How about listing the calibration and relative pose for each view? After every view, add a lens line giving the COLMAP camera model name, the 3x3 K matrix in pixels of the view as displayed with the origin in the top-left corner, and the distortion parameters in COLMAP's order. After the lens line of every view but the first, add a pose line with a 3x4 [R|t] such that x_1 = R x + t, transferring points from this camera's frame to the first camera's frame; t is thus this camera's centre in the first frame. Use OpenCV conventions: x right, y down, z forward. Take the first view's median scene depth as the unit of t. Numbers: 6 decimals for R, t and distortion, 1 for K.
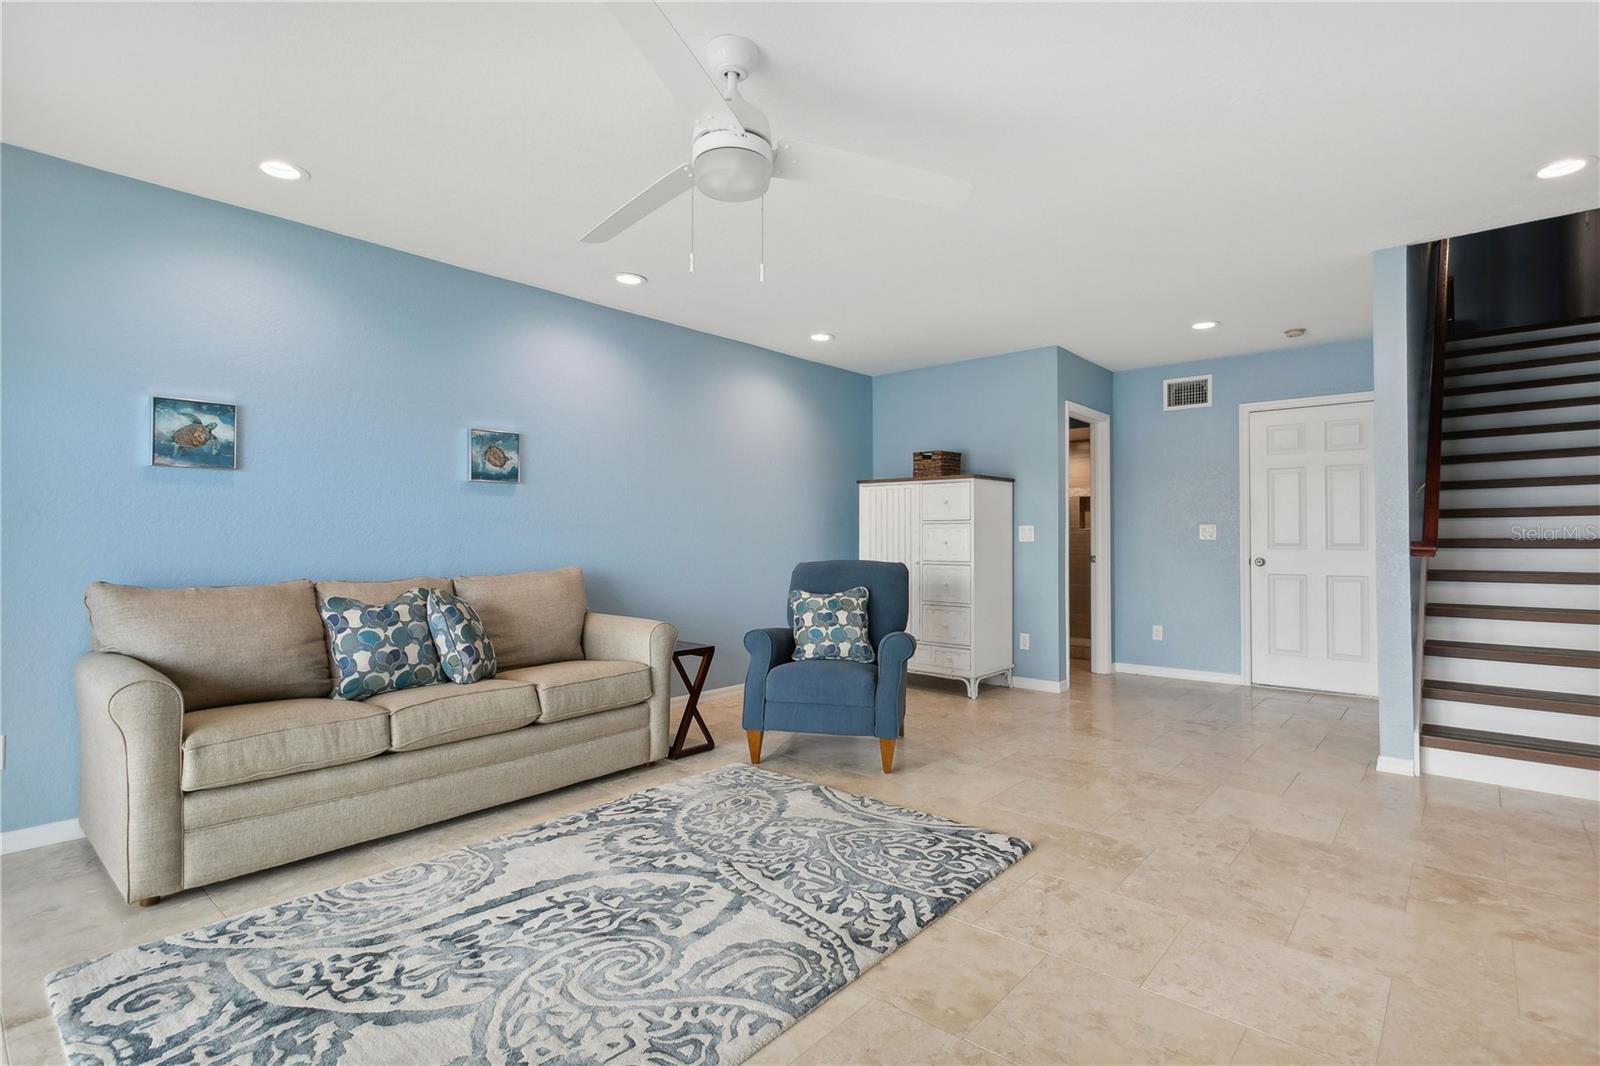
lens RADIAL K [[765.4, 0, 796.1], [0, 765.4, 531.9], [0, 0, 1]] dist [0.003188, 0.000695]
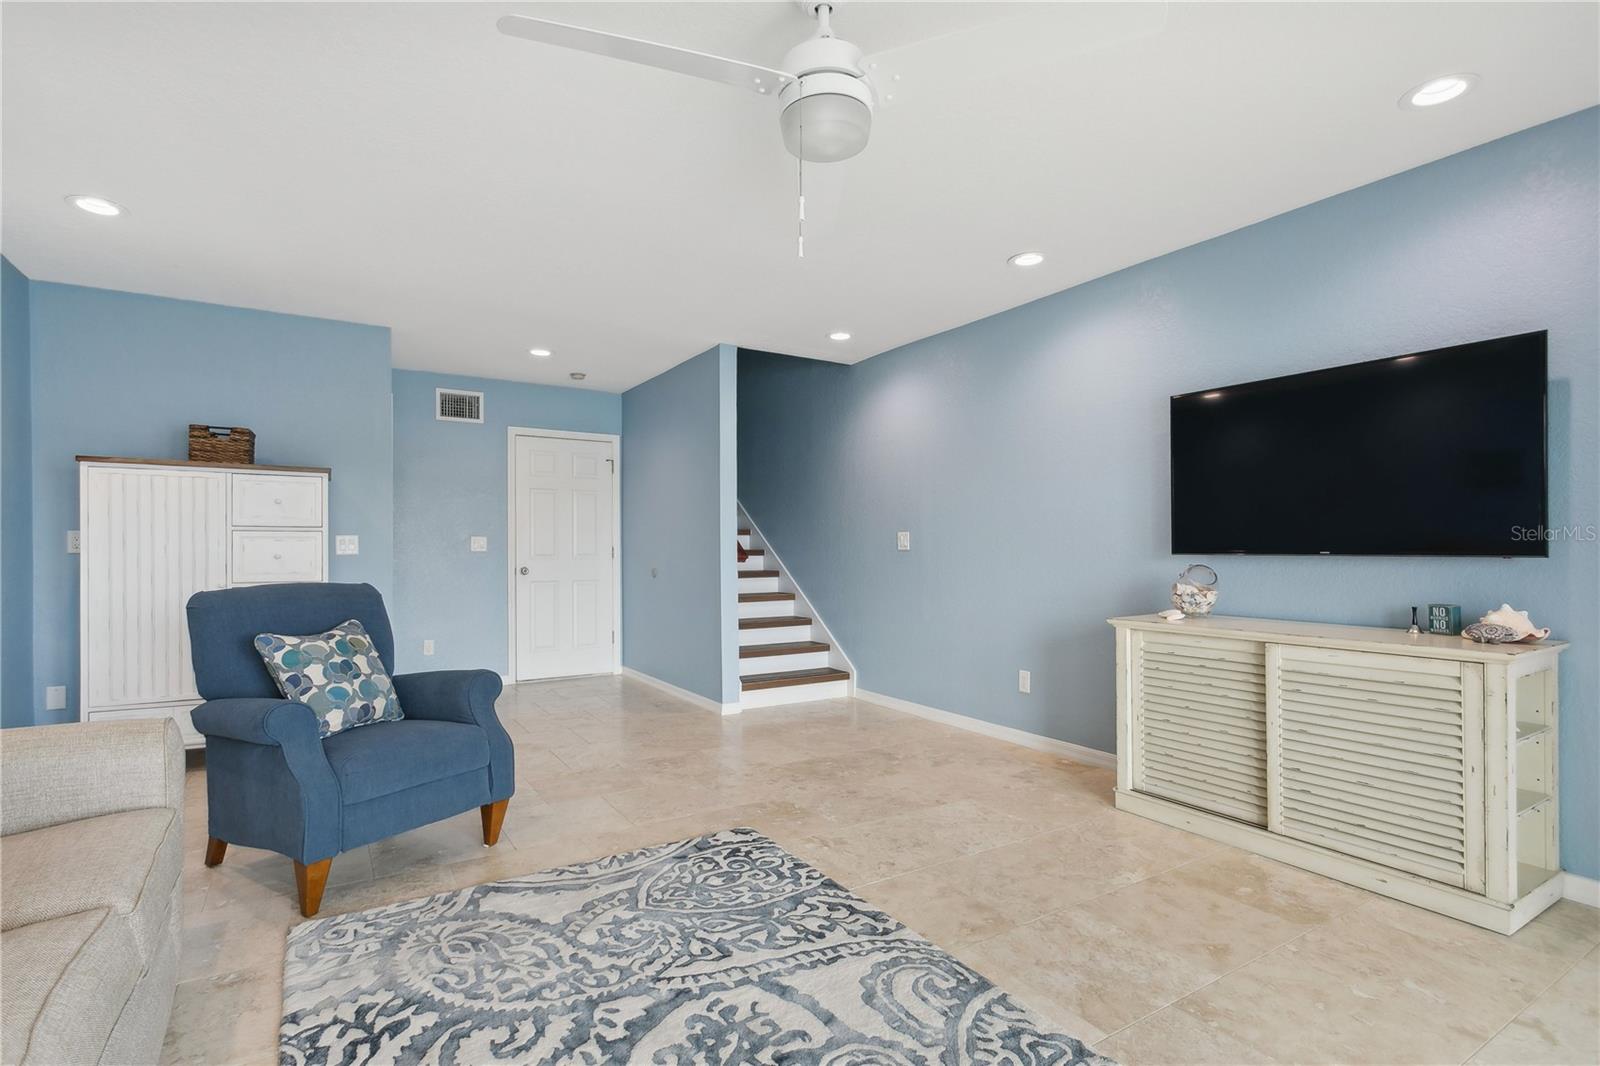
lens RADIAL K [[773.2, 0, 794.4], [0, 773.2, 545.9], [0, 0, 1]] dist [0.003105, 0.000923]
pose [[0.295066, 0.002469, 0.955474, -0.764854], [-0.006177, 0.999981, -0.000676, 0.002569], [-0.955457, -0.005702, 0.295076, 0.633506]]
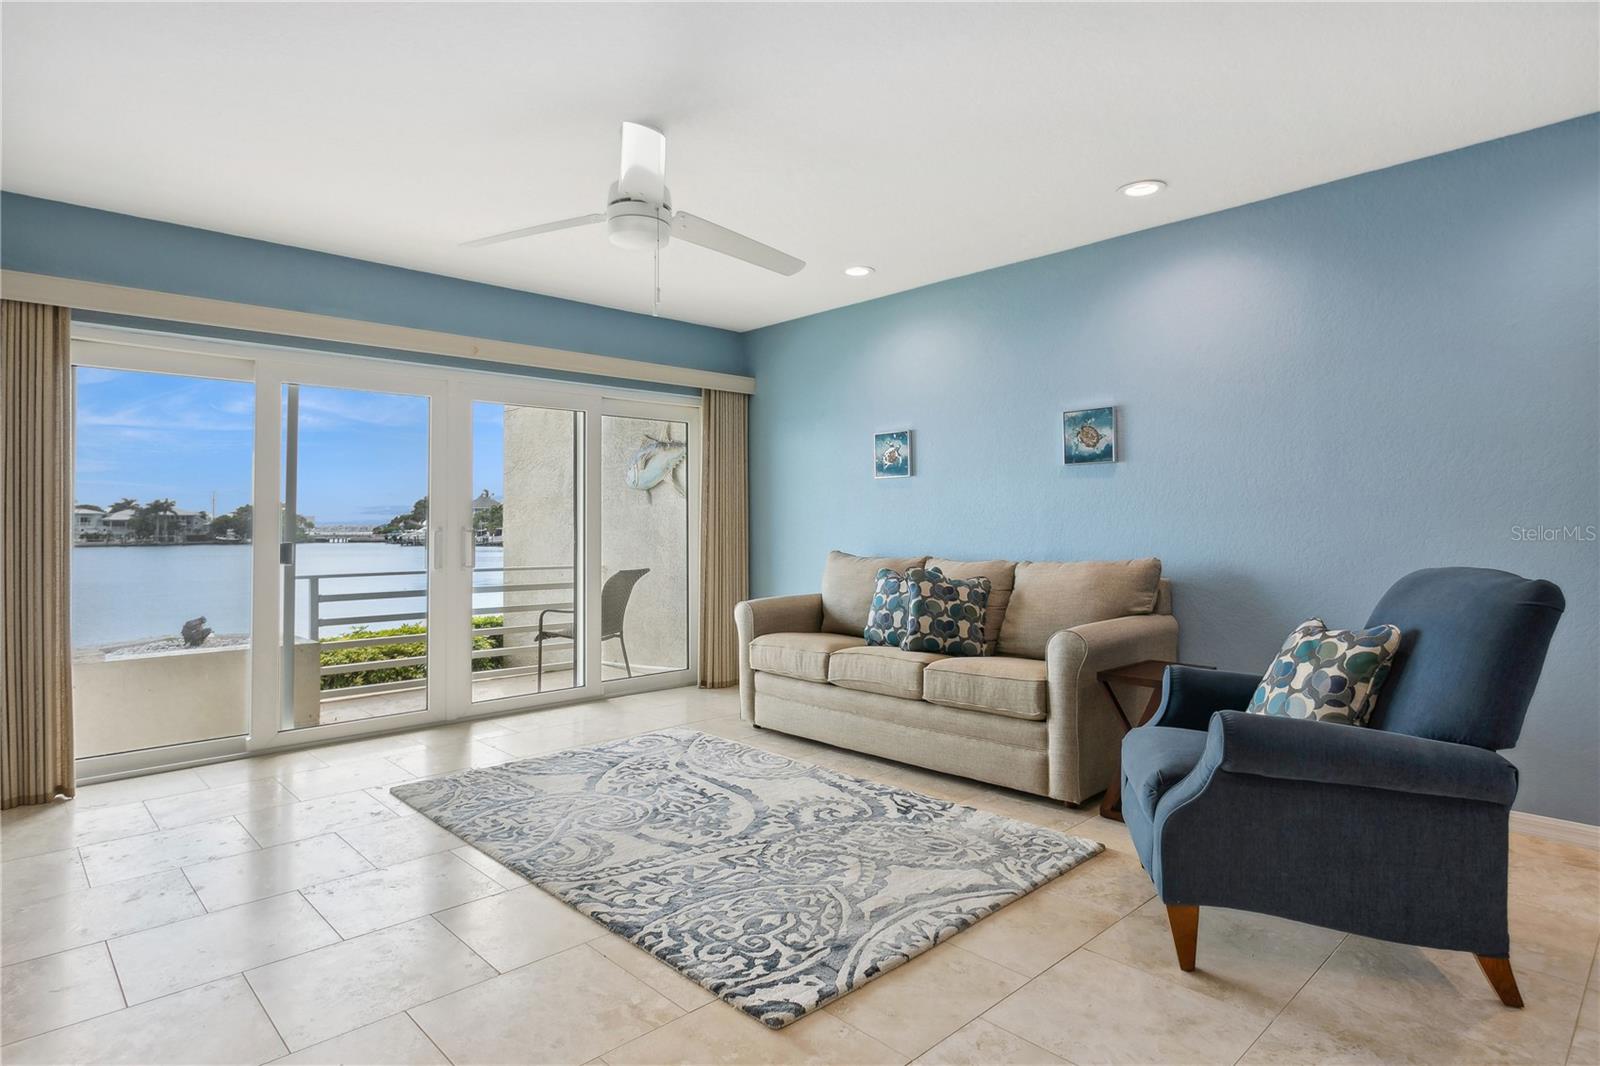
lens RADIAL K [[861.9, 0, 800.0], [0, 861.9, 533.0], [0, 0, 1]] dist [0.000073, 0.000834]
pose [[-0.088227, 0.007303, -0.996074, 1.029653], [0.014016, 0.999883, 0.006090, 0.011502], [0.996002, -0.013423, -0.088319, 1.127363]]
